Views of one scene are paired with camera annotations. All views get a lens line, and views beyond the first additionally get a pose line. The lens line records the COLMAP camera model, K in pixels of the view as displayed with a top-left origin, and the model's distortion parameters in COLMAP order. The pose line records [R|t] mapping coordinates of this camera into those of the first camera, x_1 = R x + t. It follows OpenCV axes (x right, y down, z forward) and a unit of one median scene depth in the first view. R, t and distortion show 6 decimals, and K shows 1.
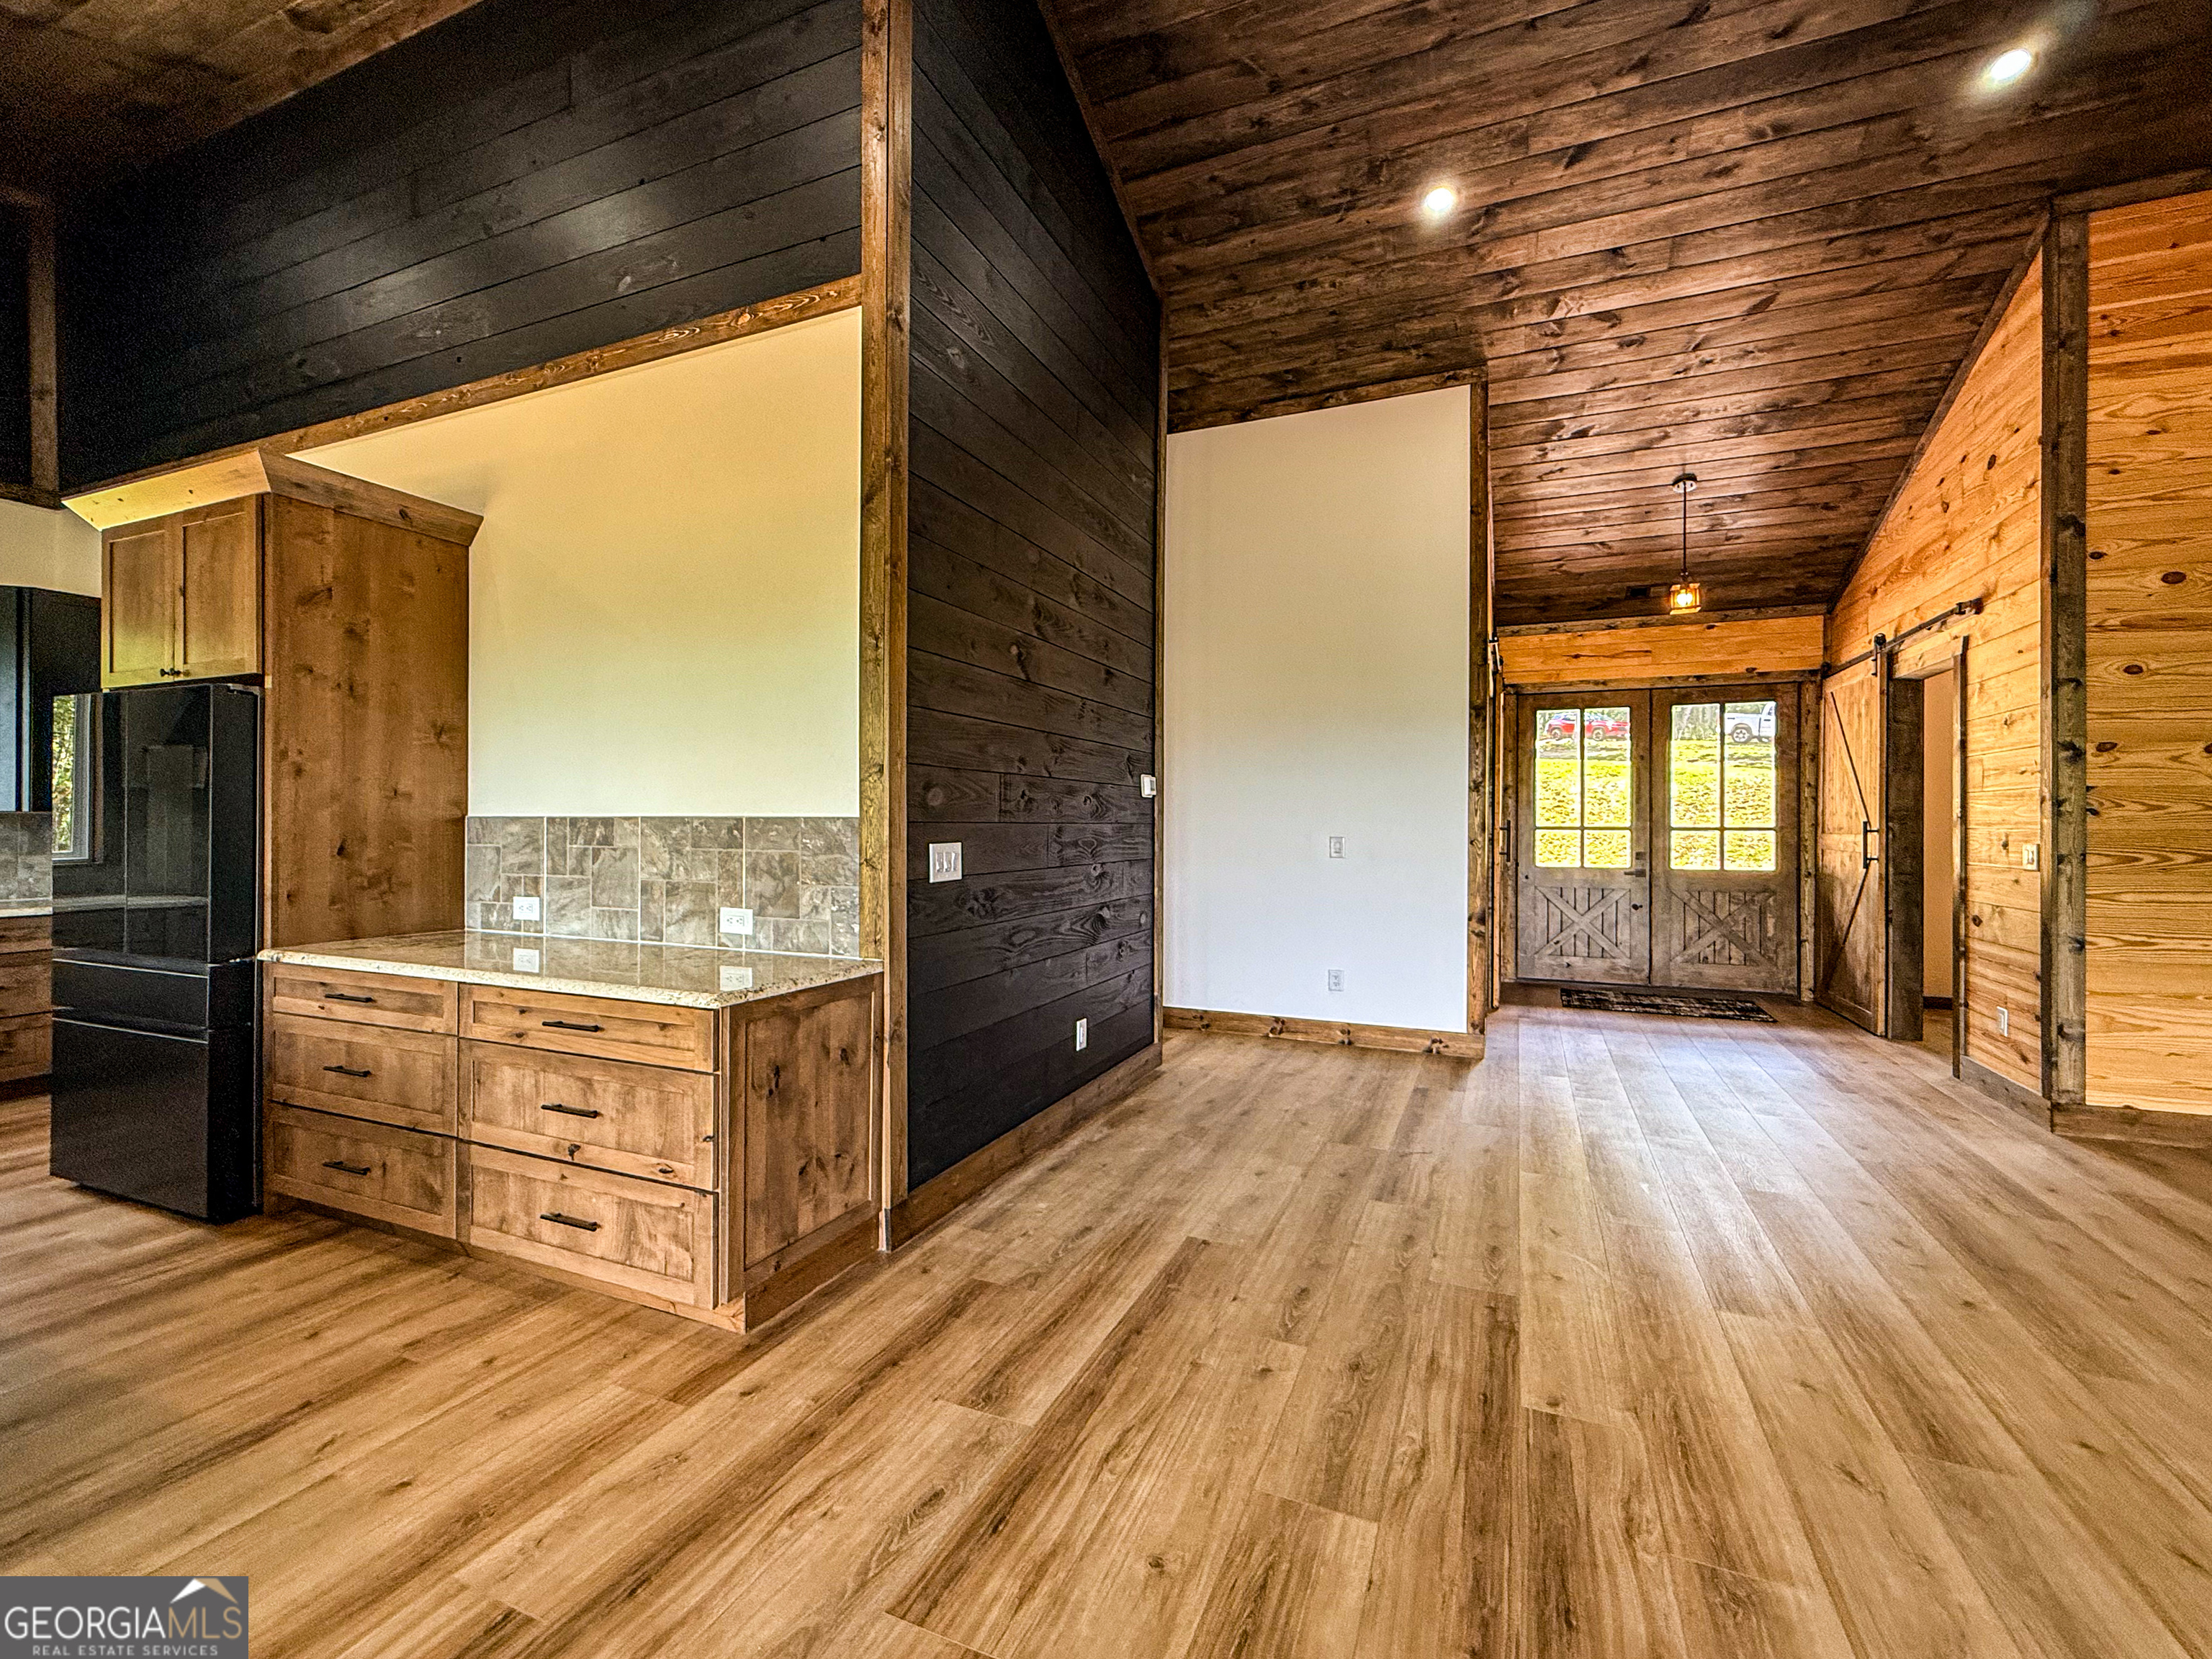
lens RADIAL K [[919.3, 0, 1203.2], [0, 919.3, 833.1], [0, 0, 1]] dist [-0.000779, -0.000498]
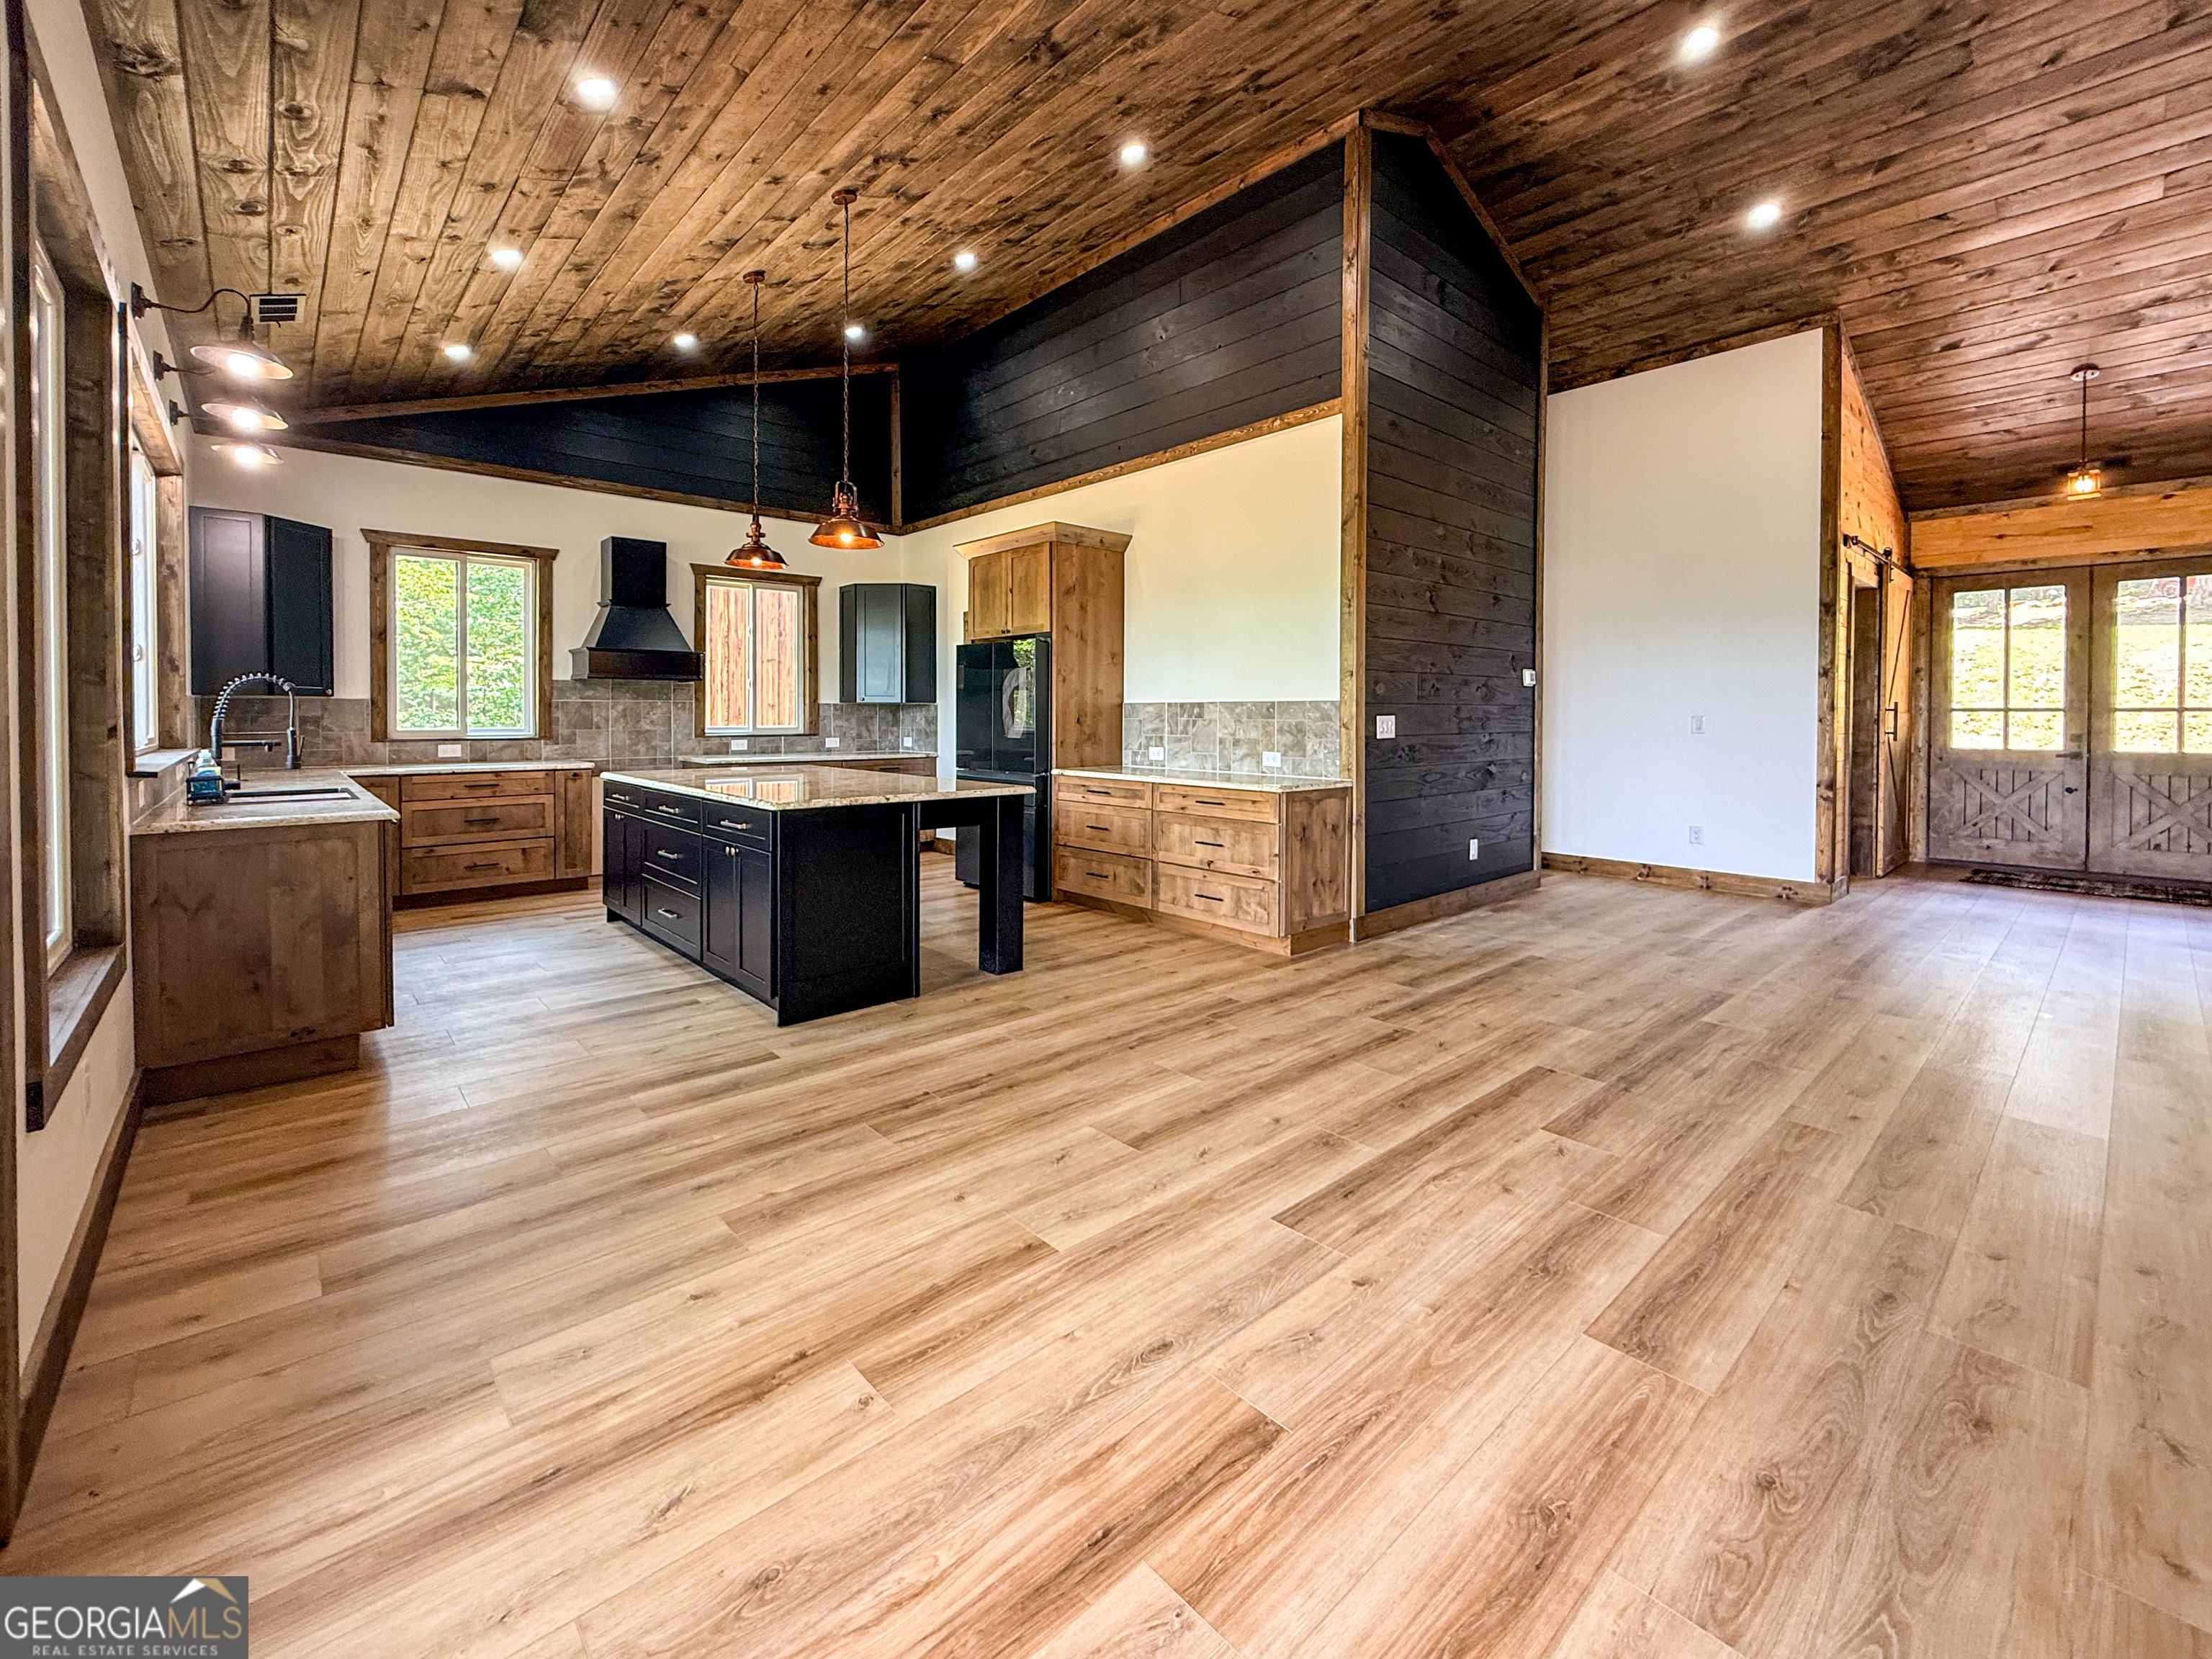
lens RADIAL K [[1150.7, 0, 1184.6], [0, 1150.7, 746.2], [0, 0, 1]] dist [-0.001910, -0.000589]
pose [[0.911234, 0.007014, -0.411829, 0.246695], [-0.000911, 0.999887, 0.015015, 0.034311], [0.411888, -0.013307, 0.911137, -1.049628]]
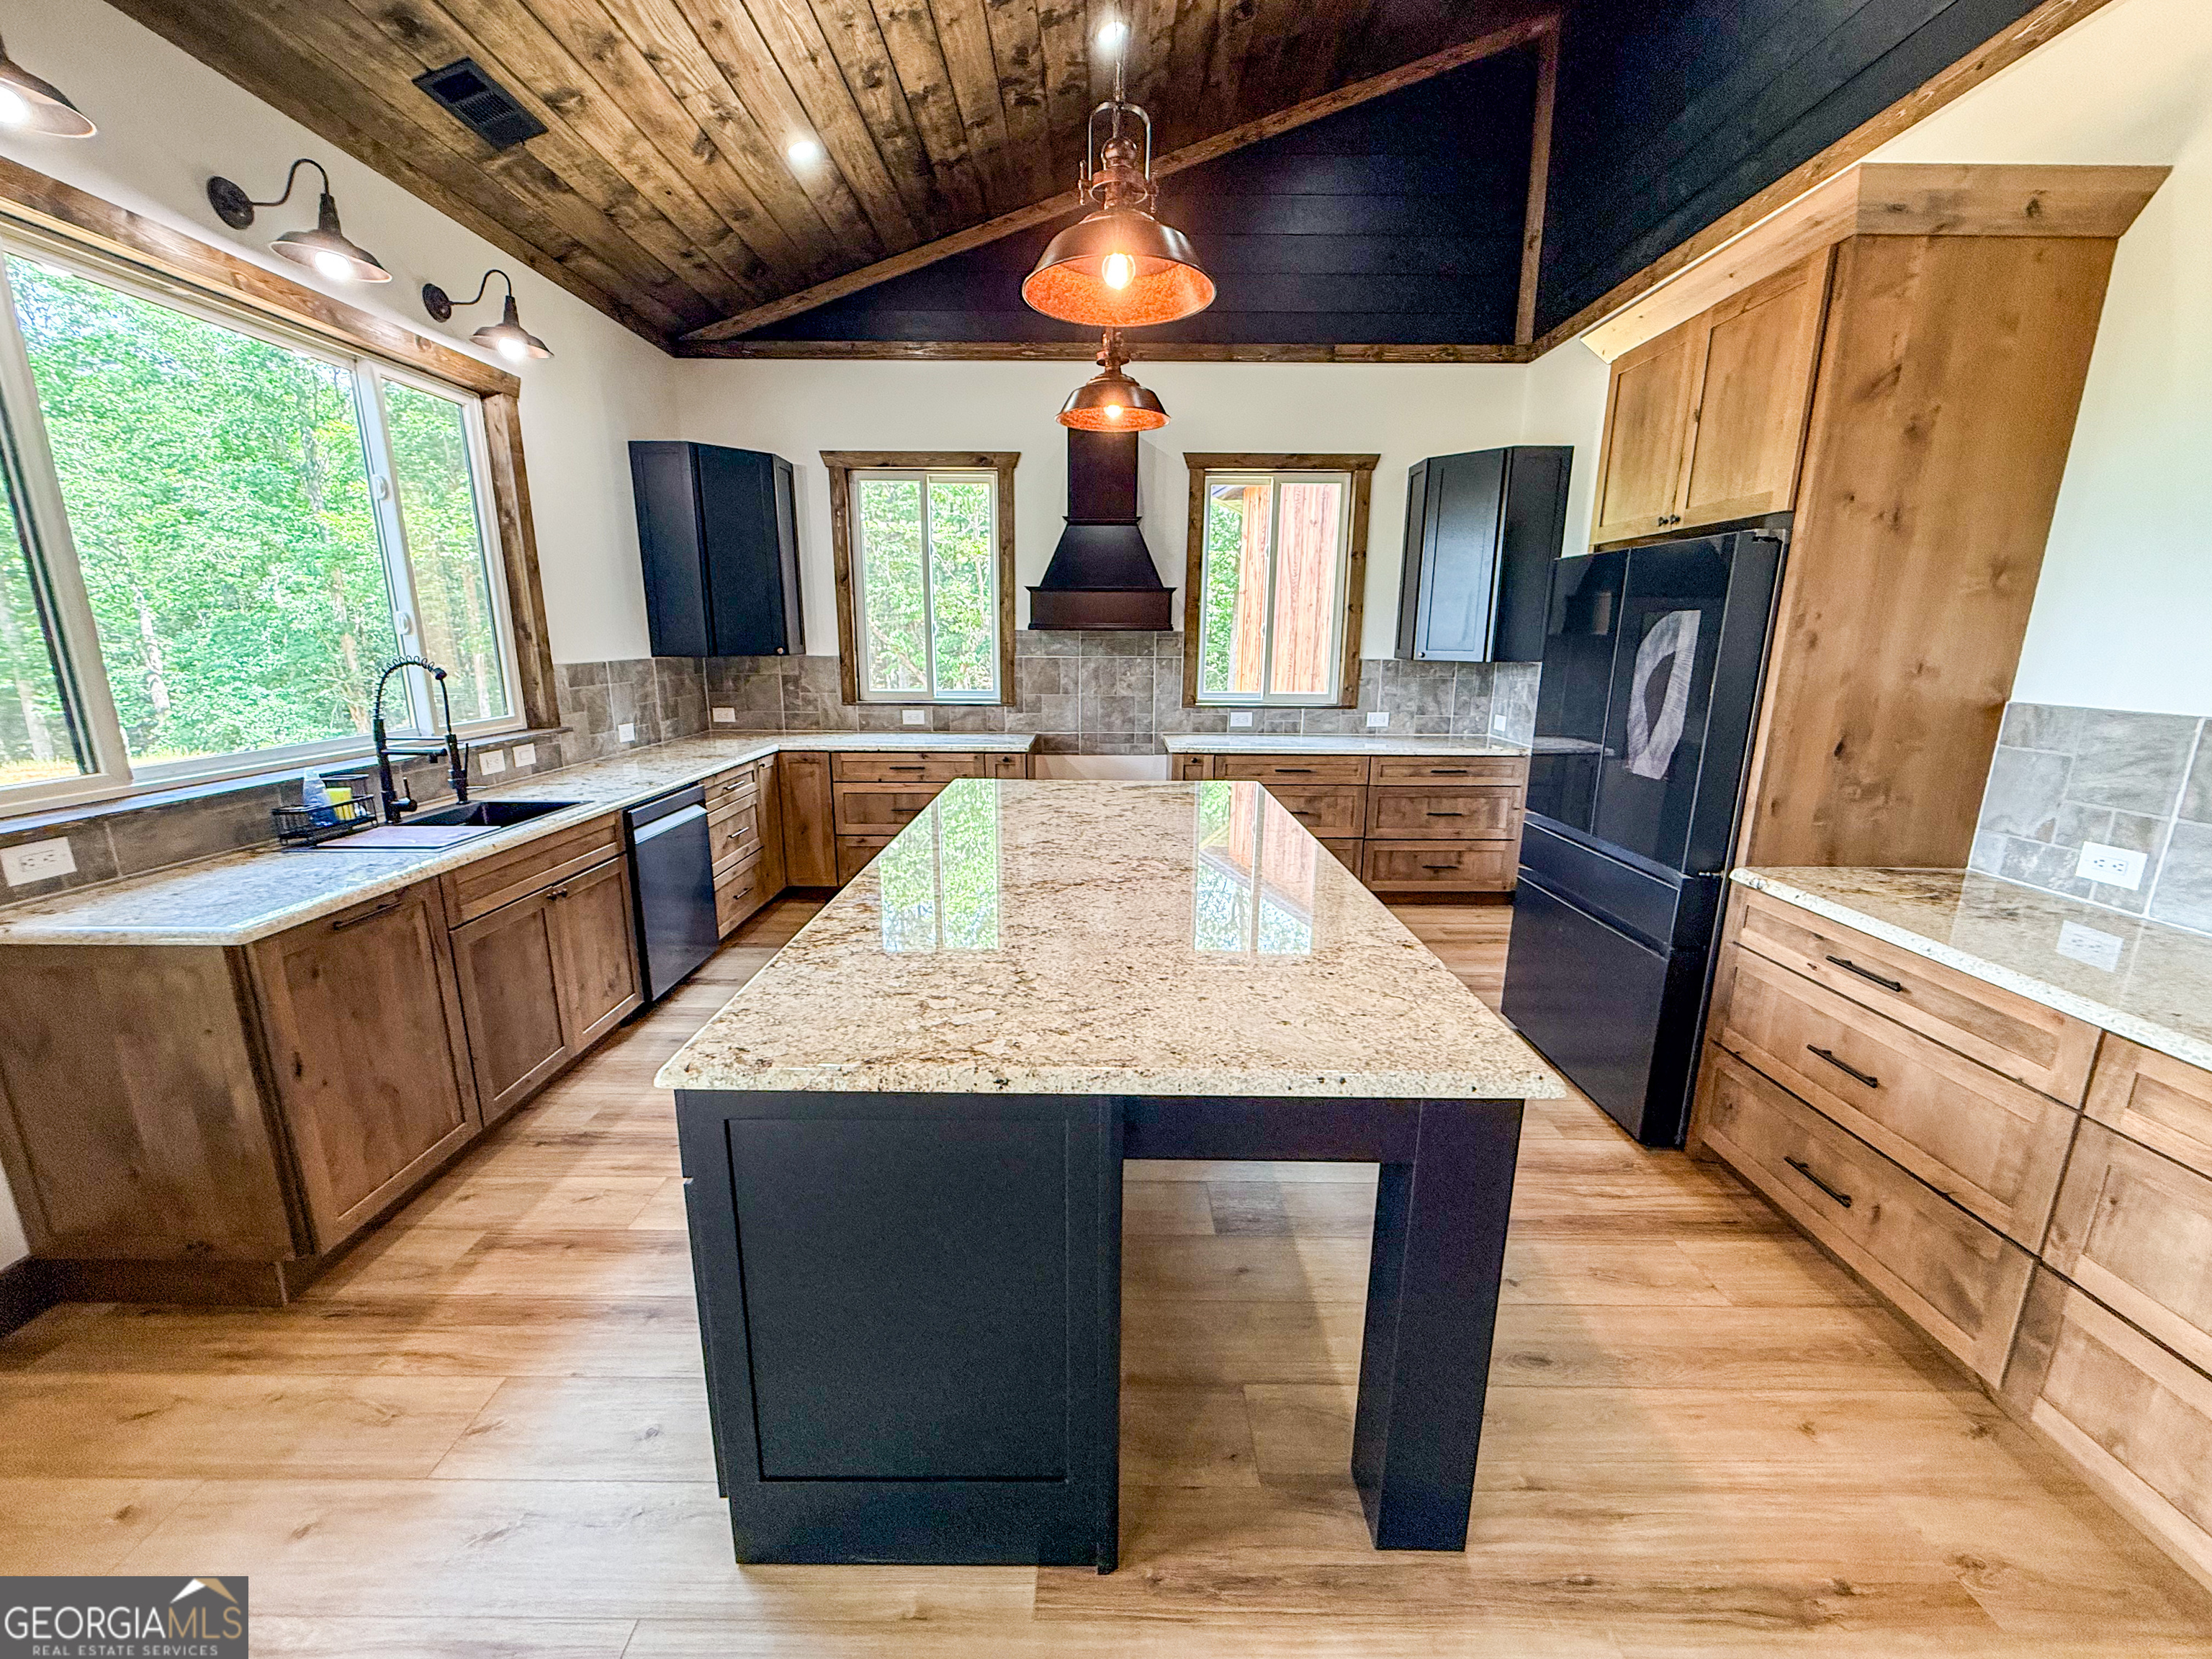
lens RADIAL K [[928.0, 0, 1103.1], [0, 928.0, 851.8], [0, 0, 1]] dist [0.001050, 0.000184]
pose [[0.361312, 0.218958, -0.906373, -0.428133], [-0.005167, 0.972494, 0.232871, -0.068224], [0.932431, -0.079456, 0.352505, 0.162155]]
